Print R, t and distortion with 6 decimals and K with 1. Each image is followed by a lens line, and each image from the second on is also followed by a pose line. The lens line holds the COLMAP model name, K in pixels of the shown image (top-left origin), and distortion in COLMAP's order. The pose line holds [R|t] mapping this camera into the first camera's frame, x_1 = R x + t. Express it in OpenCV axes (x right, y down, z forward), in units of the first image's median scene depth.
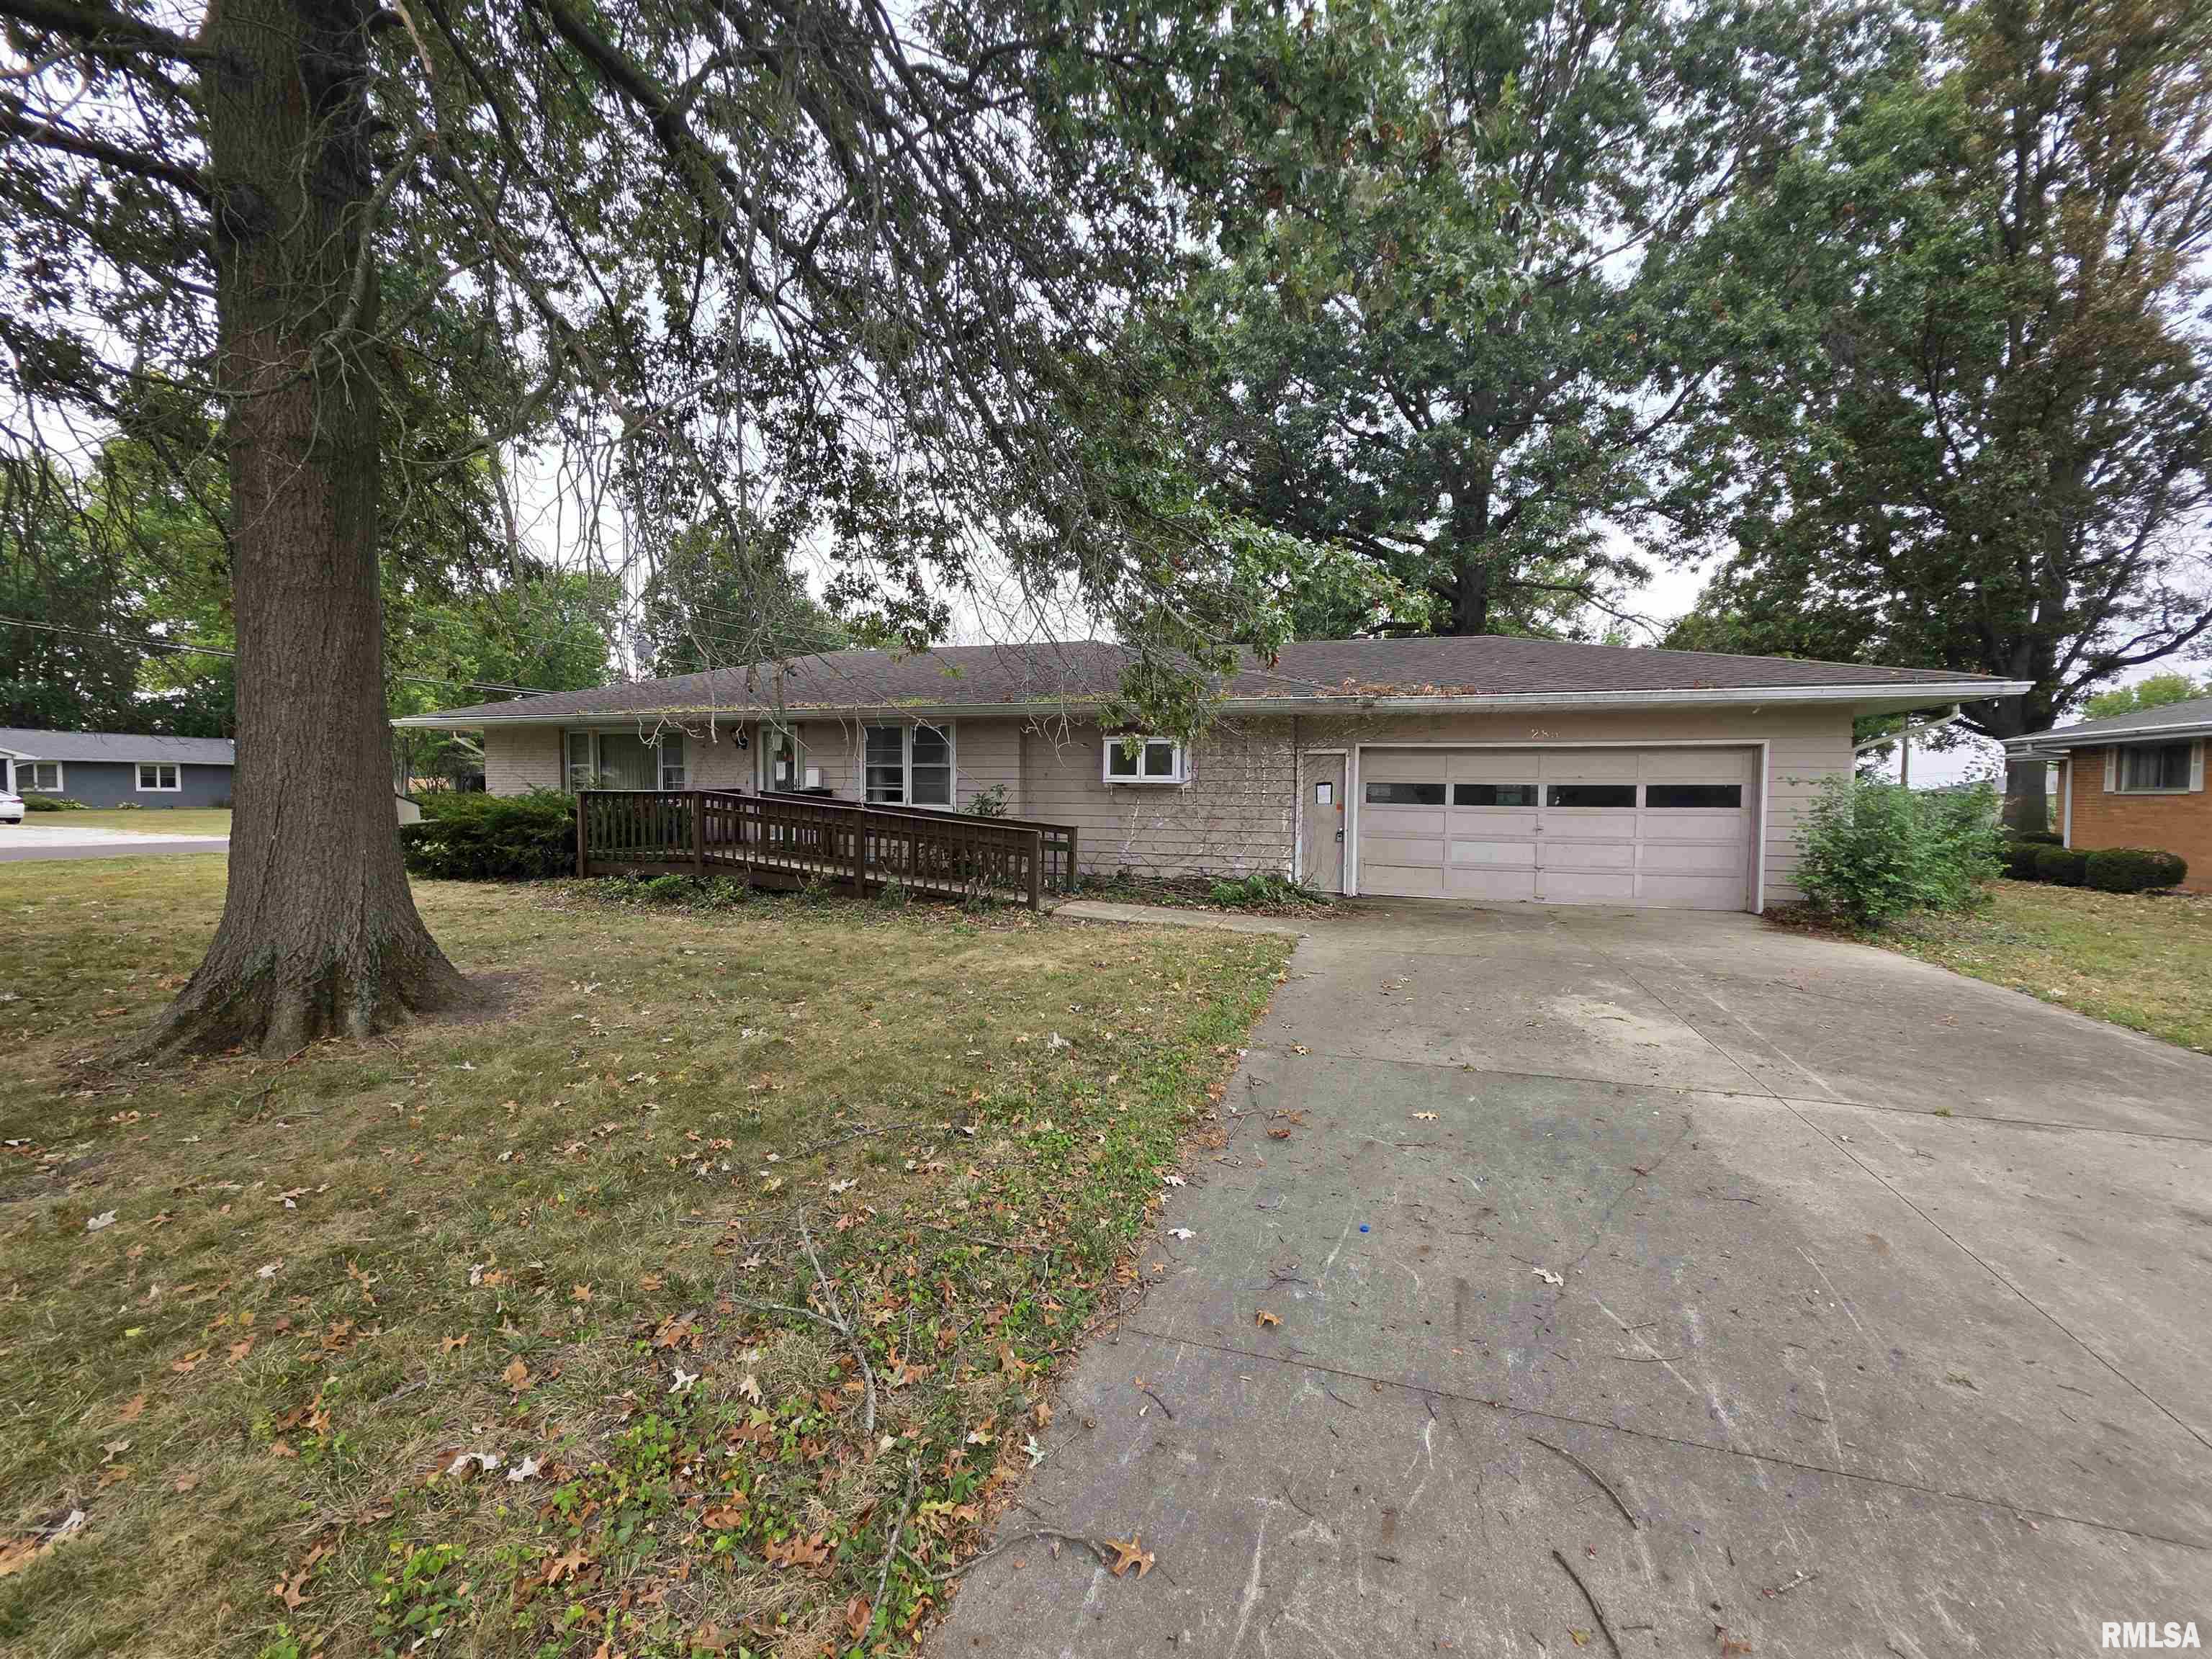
lens RADIAL K [[892.2, 0, 1113.9], [0, 892.2, 802.5], [0, 0, 1]] dist [-0.000831, 0.000066]
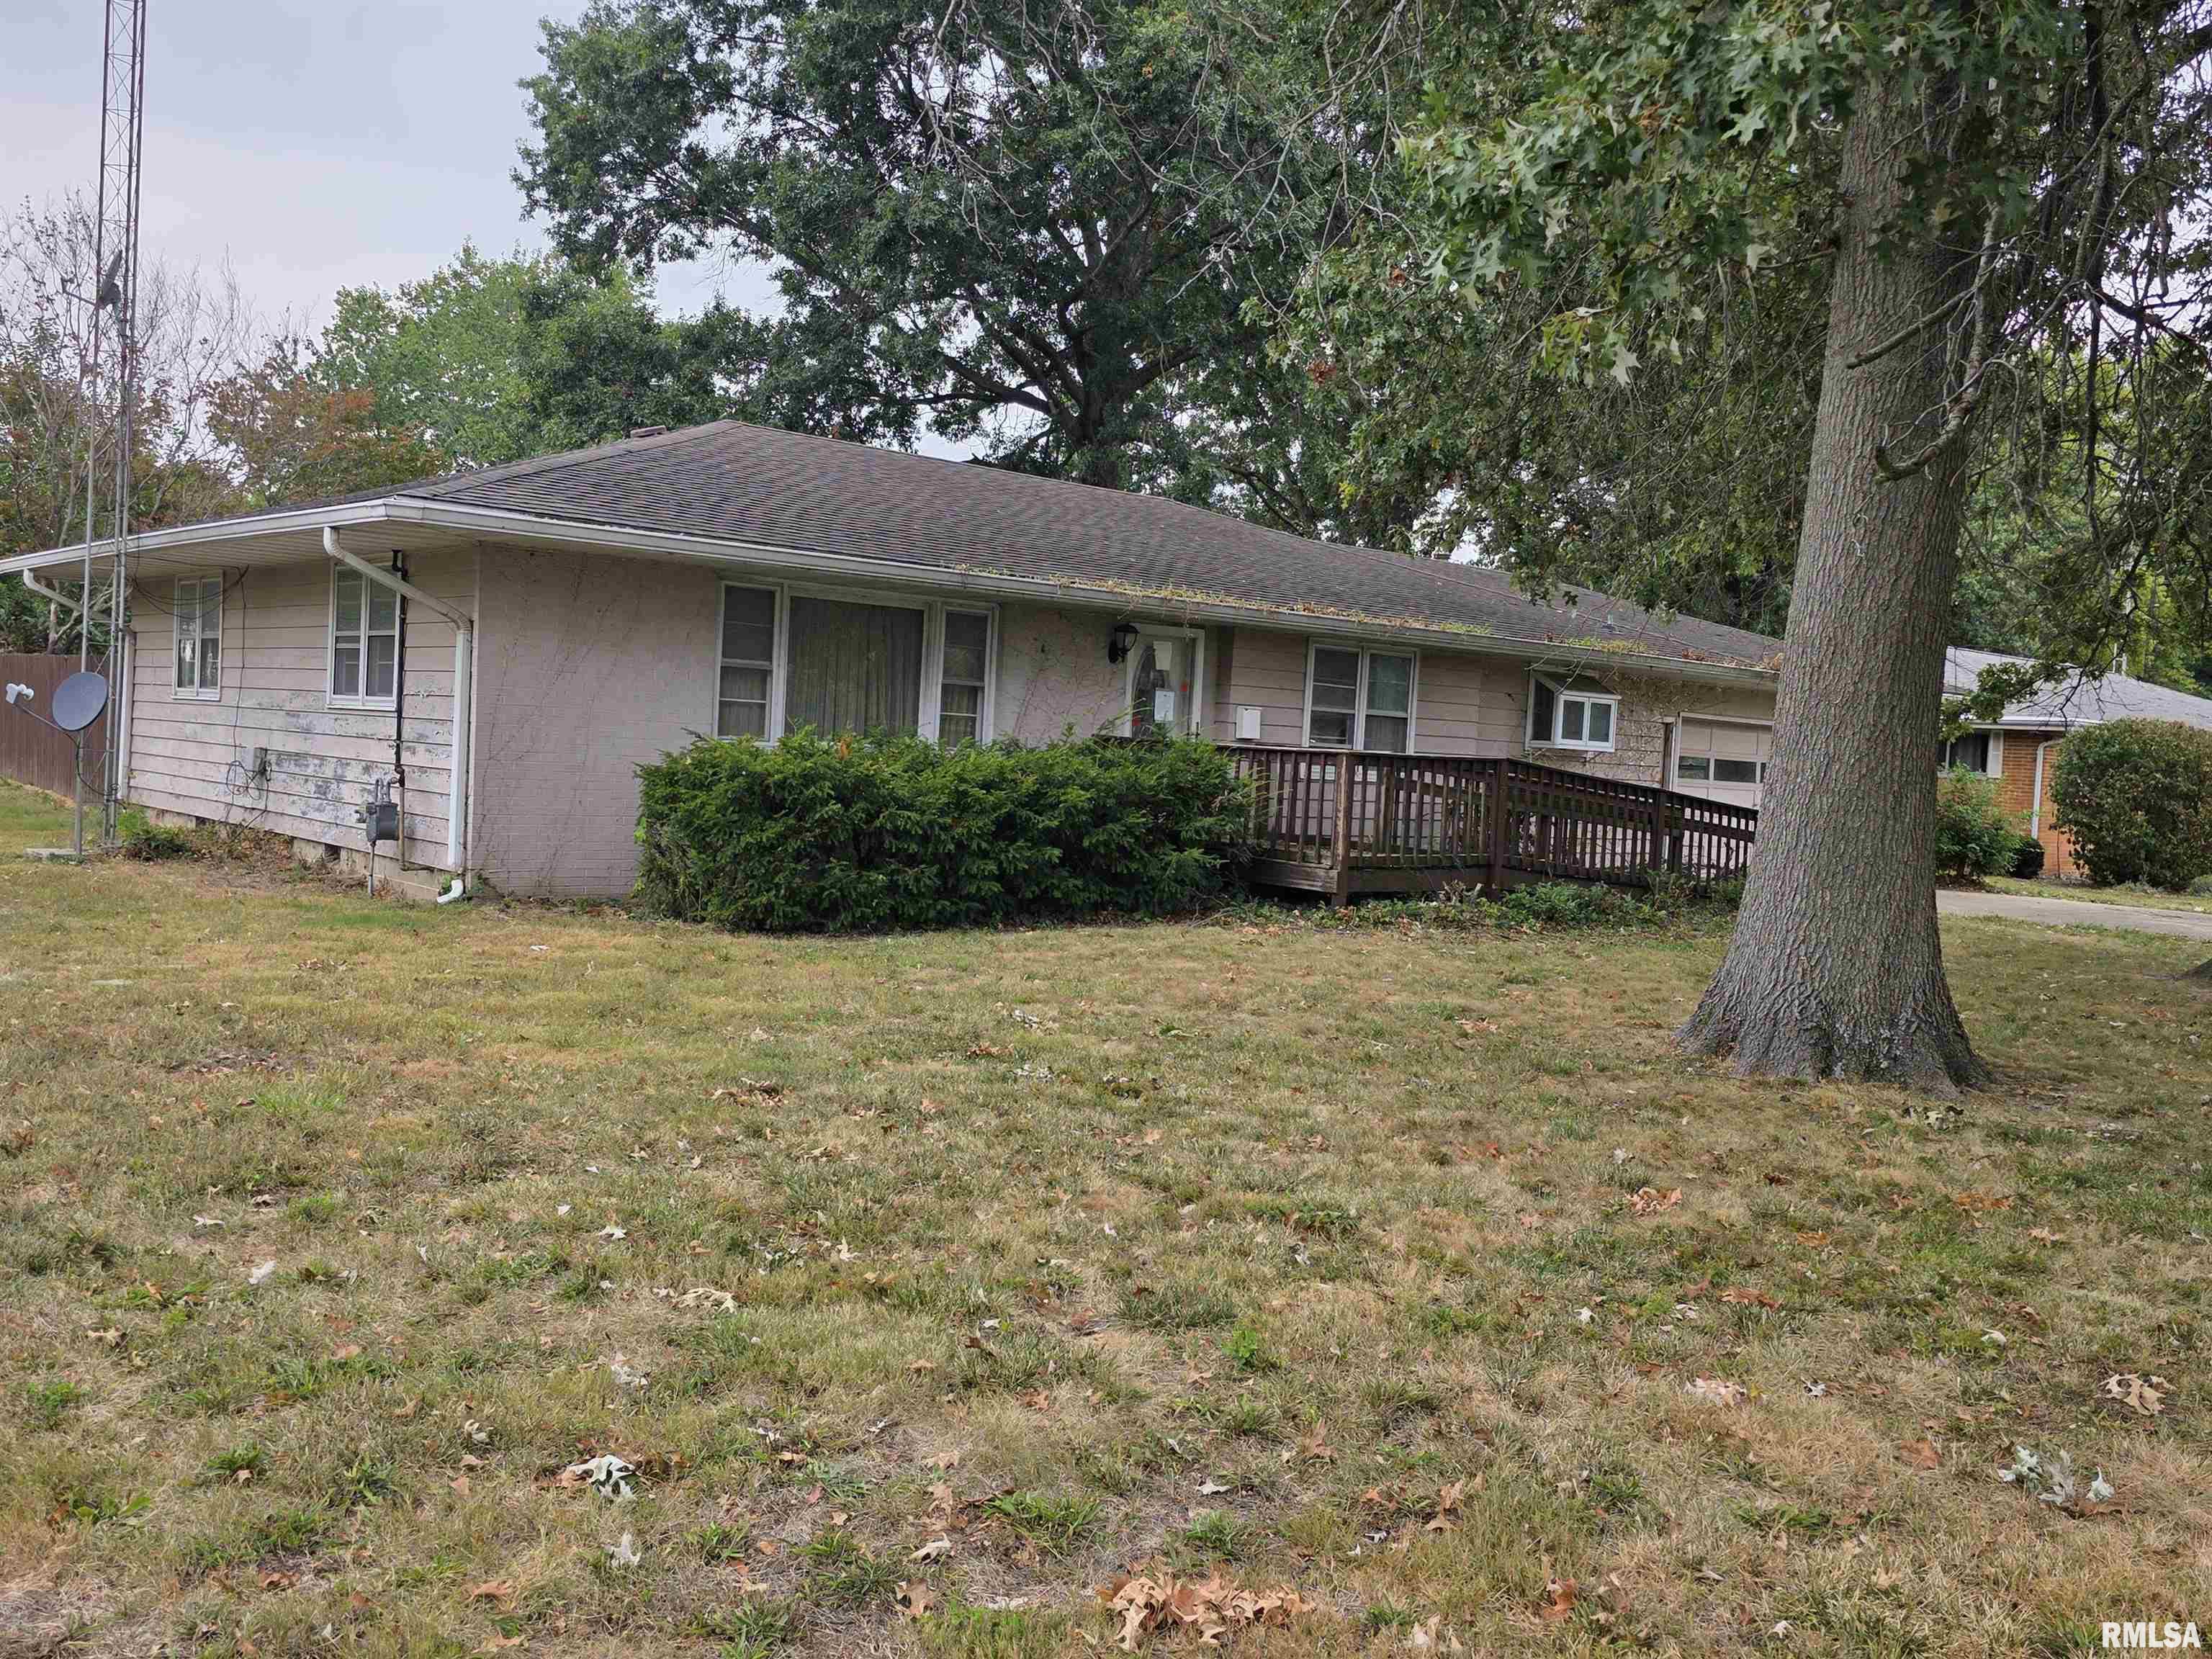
lens RADIAL K [[1911.4, 0, 1107.7], [0, 1911.4, 771.3], [0, 0, 1]] dist [0.093518, -0.128125]
pose [[0.516008, 0.007827, 0.856548, -1.723881], [-0.042093, 0.998982, 0.016230, -0.012045], [-0.855549, -0.044430, 0.515812, 0.464269]]
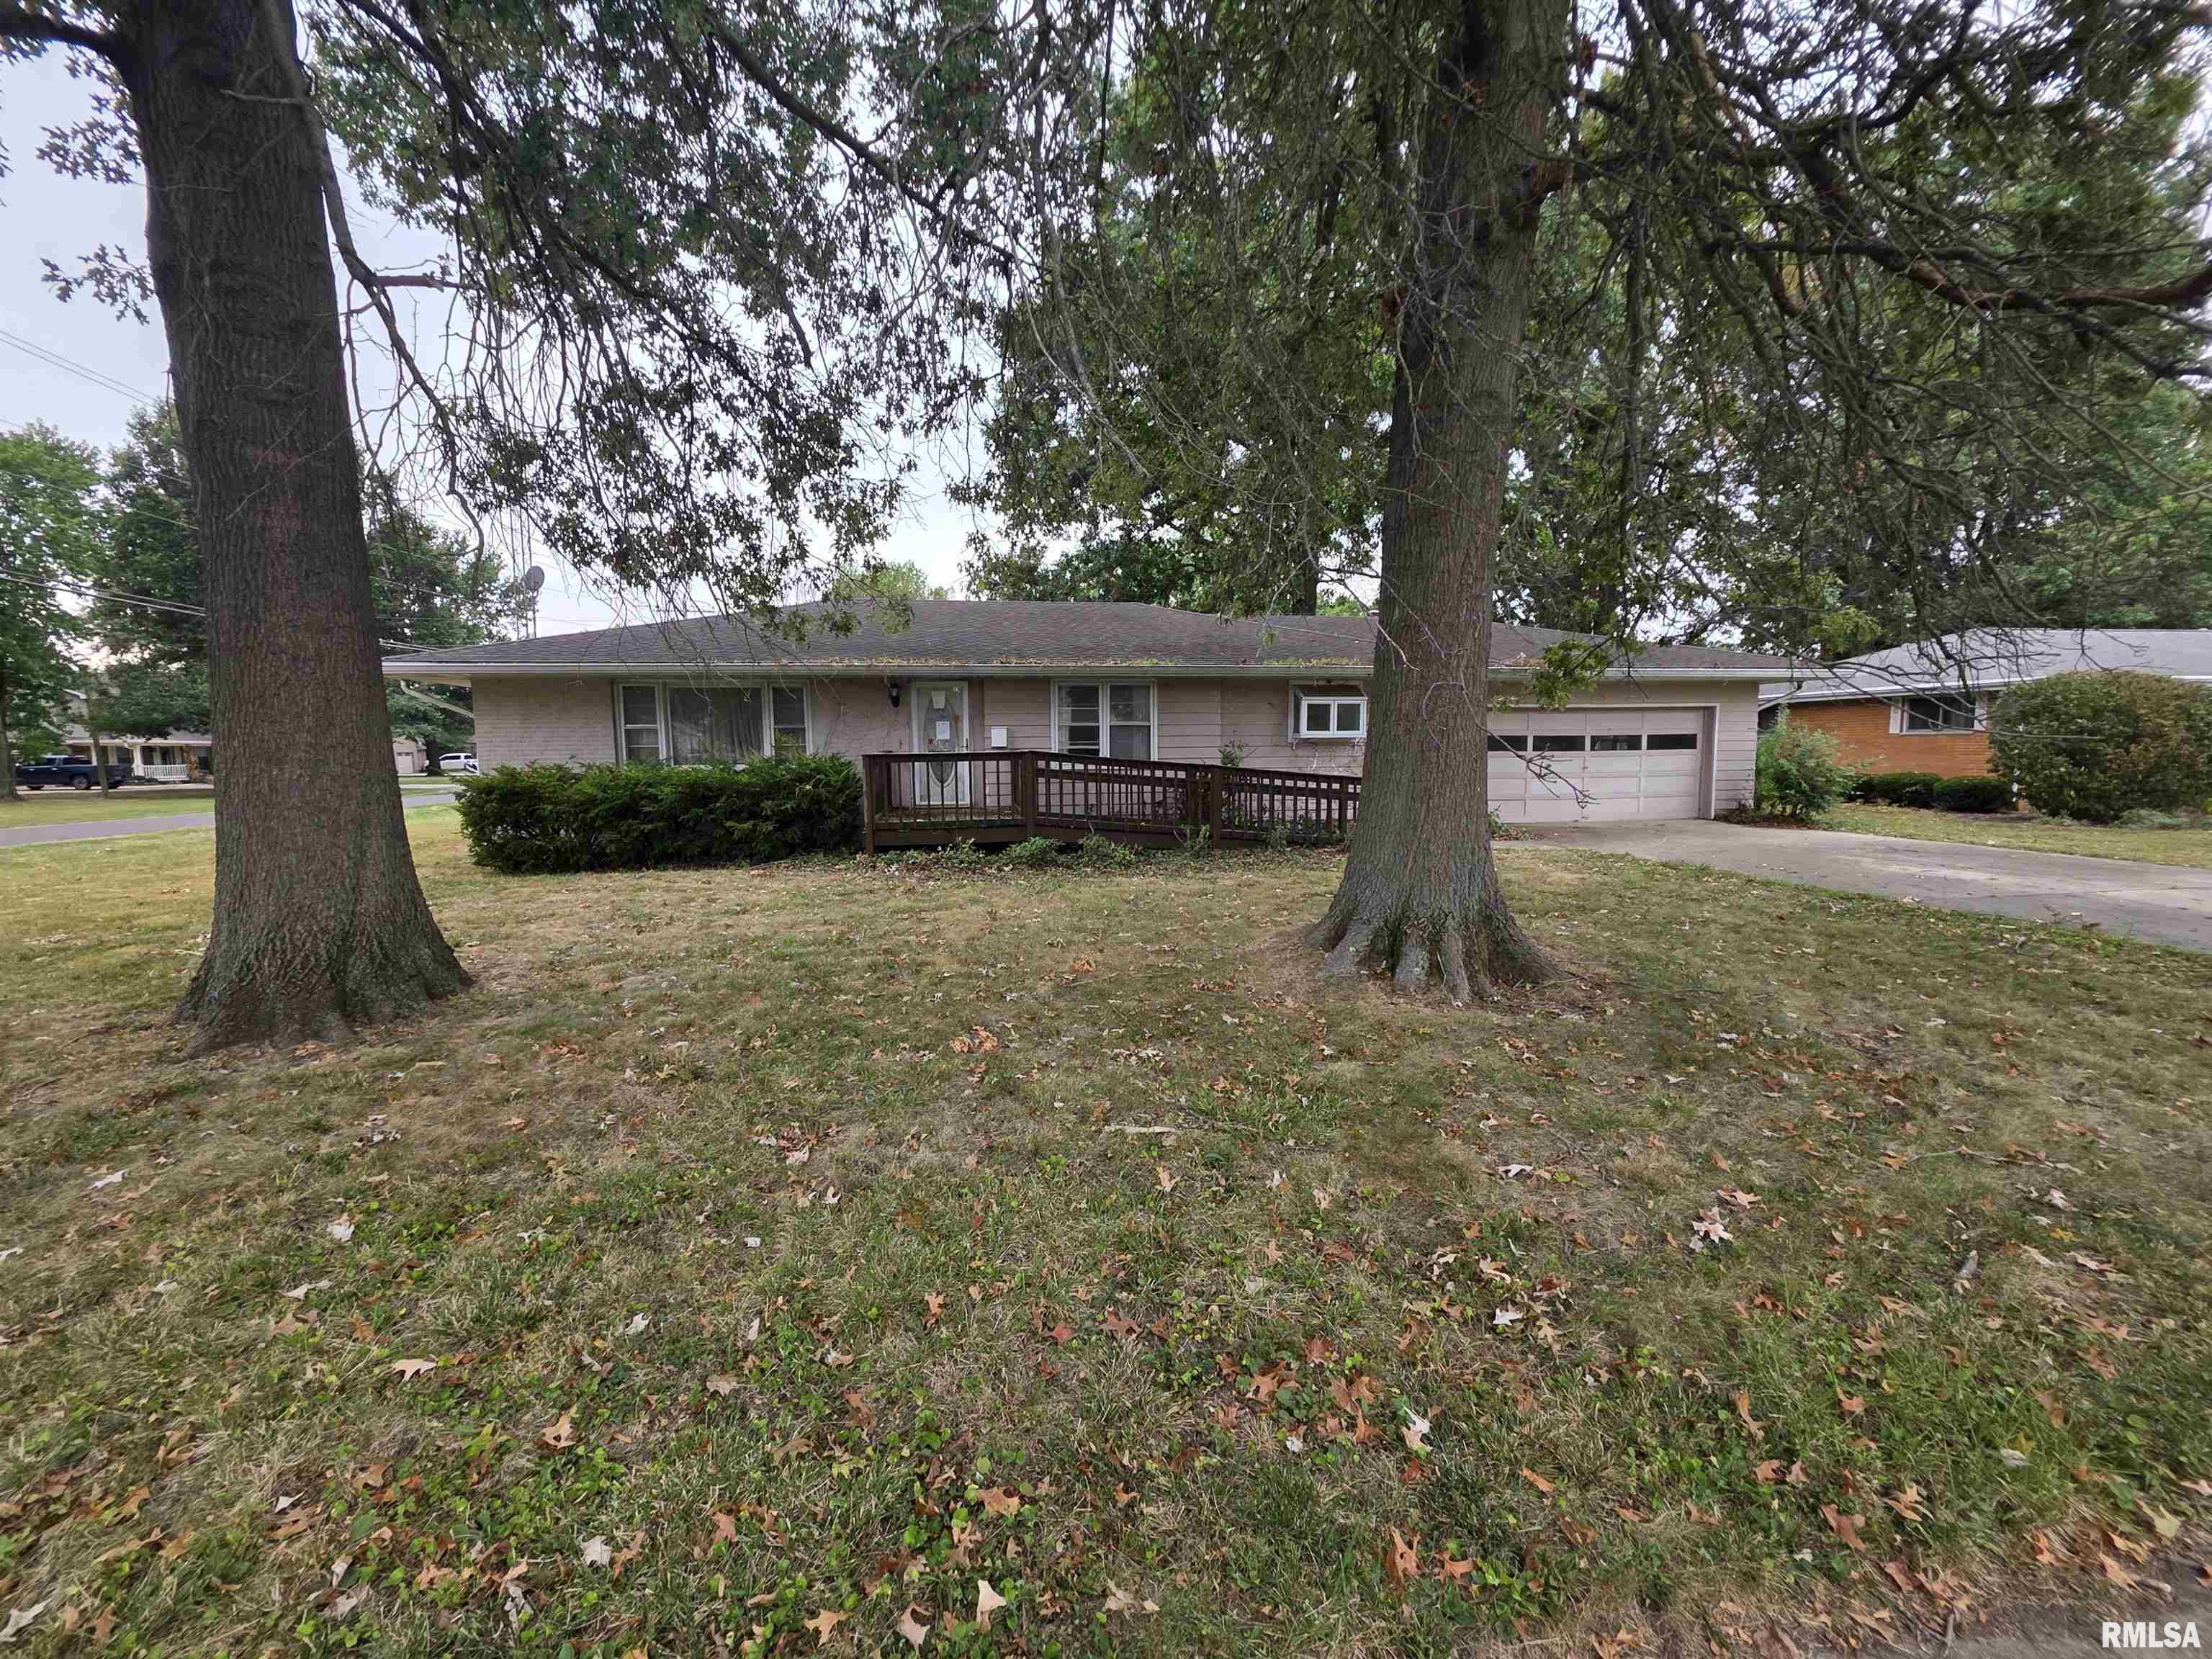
lens RADIAL K [[892.2, 0, 1113.9], [0, 892.2, 802.5], [0, 0, 1]] dist [-0.000831, 0.000066]
pose [[0.892654, -0.044207, 0.448570, -0.765329], [0.020952, 0.998173, 0.056676, -0.008552], [-0.450256, -0.041194, 0.891949, 0.075061]]
